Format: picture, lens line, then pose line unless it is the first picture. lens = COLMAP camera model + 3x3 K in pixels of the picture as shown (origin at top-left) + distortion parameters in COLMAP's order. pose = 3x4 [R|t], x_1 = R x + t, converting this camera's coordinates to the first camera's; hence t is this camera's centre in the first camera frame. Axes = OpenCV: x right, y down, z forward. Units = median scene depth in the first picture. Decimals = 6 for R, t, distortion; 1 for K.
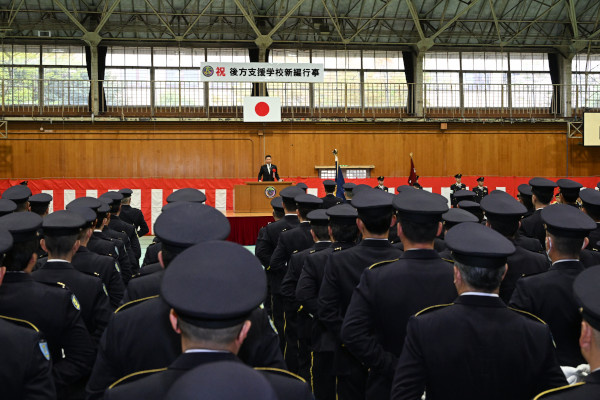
lens RADIAL K [[778.9, 0, 299.9], [0, 778.9, 199.8], [0, 0, 1]] dist [0.001120, 0.000000]
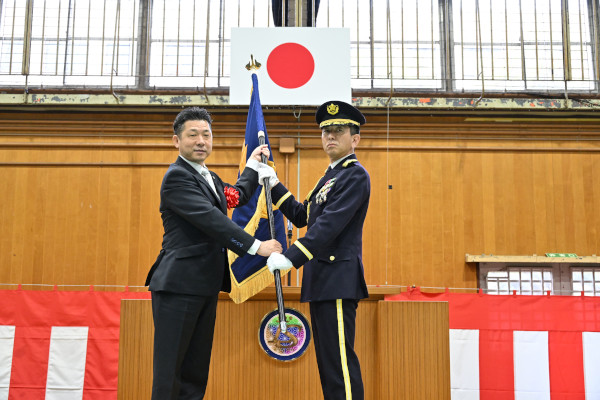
lens RADIAL K [[858.5, 0, 300.0], [0, 858.5, 201.5], [0, 0, 1]] dist [-0.015729, 0.000000]
pose [[0.991134, -0.004504, -0.132791, -0.000319], [-0.018513, 0.984995, -0.171590, -0.005714], [0.131572, 0.172527, 0.976178, 0.665840]]
